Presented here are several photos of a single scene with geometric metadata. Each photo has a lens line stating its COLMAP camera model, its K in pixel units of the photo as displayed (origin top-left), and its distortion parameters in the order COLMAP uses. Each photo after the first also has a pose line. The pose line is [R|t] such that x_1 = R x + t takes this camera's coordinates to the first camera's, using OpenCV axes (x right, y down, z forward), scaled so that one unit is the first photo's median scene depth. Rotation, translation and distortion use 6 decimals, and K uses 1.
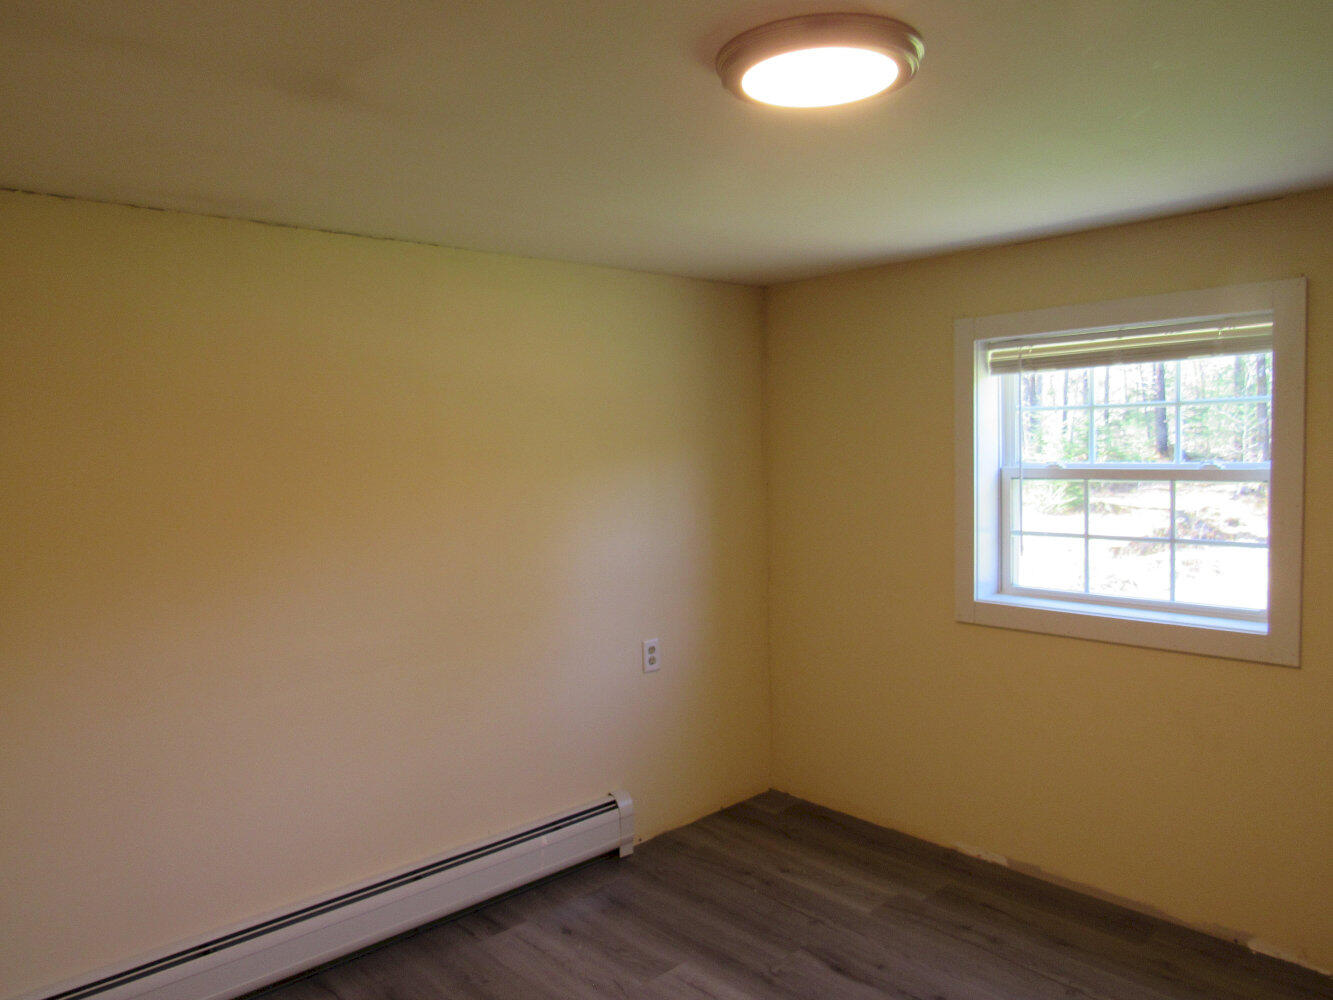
lens RADIAL K [[956.0, 0, 676.6], [0, 956.0, 503.0], [0, 0, 1]] dist [-0.049502, 0.032191]
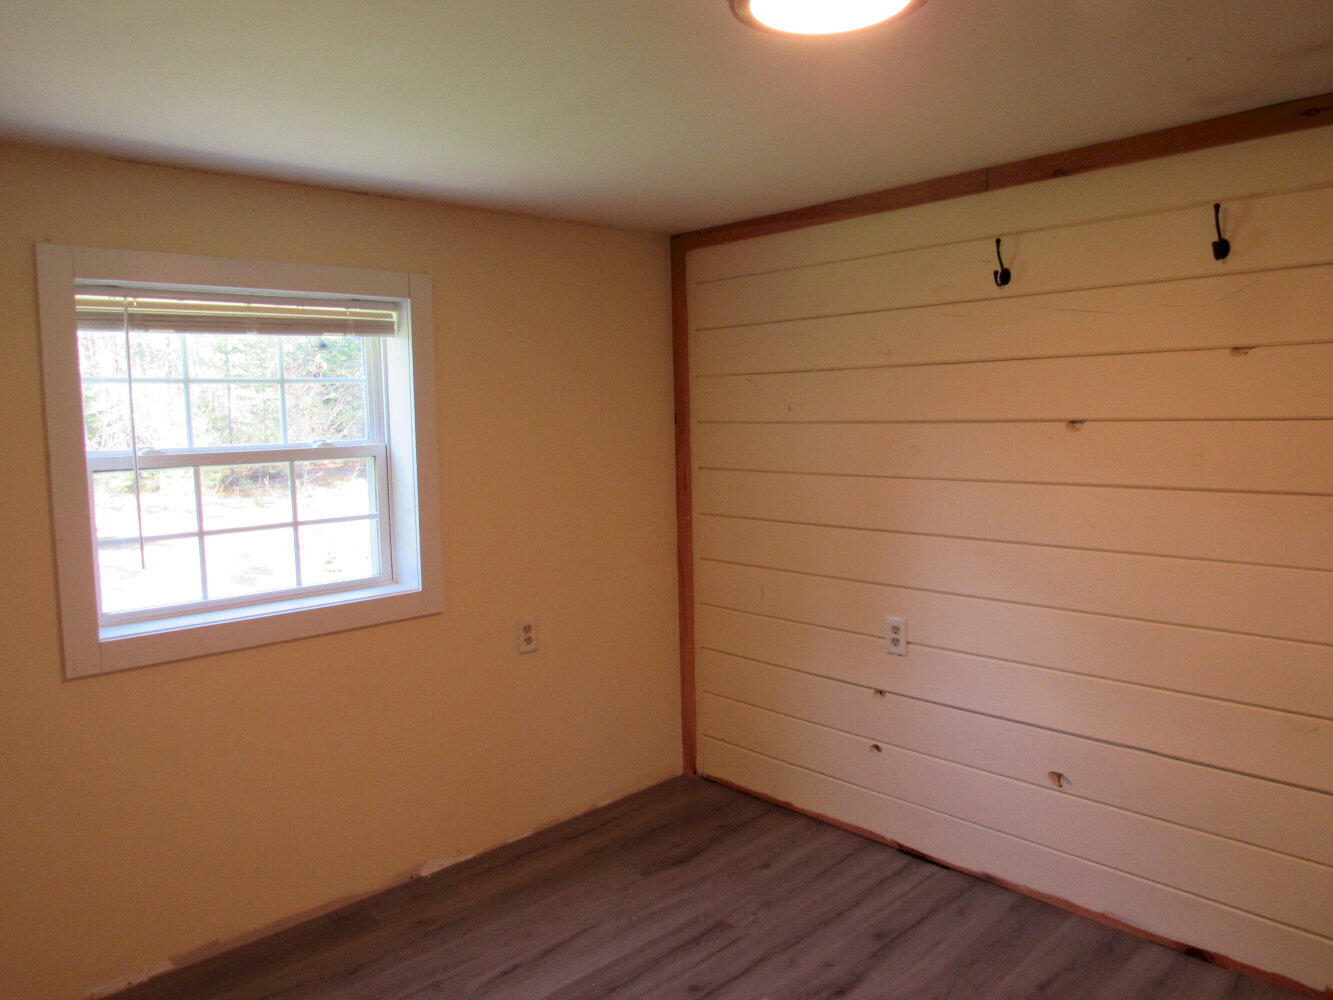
lens RADIAL K [[956.0, 0, 675.7], [0, 956.0, 495.7], [0, 0, 1]] dist [-0.049502, 0.032191]
pose [[-0.014691, -0.071695, 0.997318, -0.413028], [0.081960, 0.993983, 0.072662, -0.024950], [-0.996527, 0.082808, -0.008726, 0.584293]]
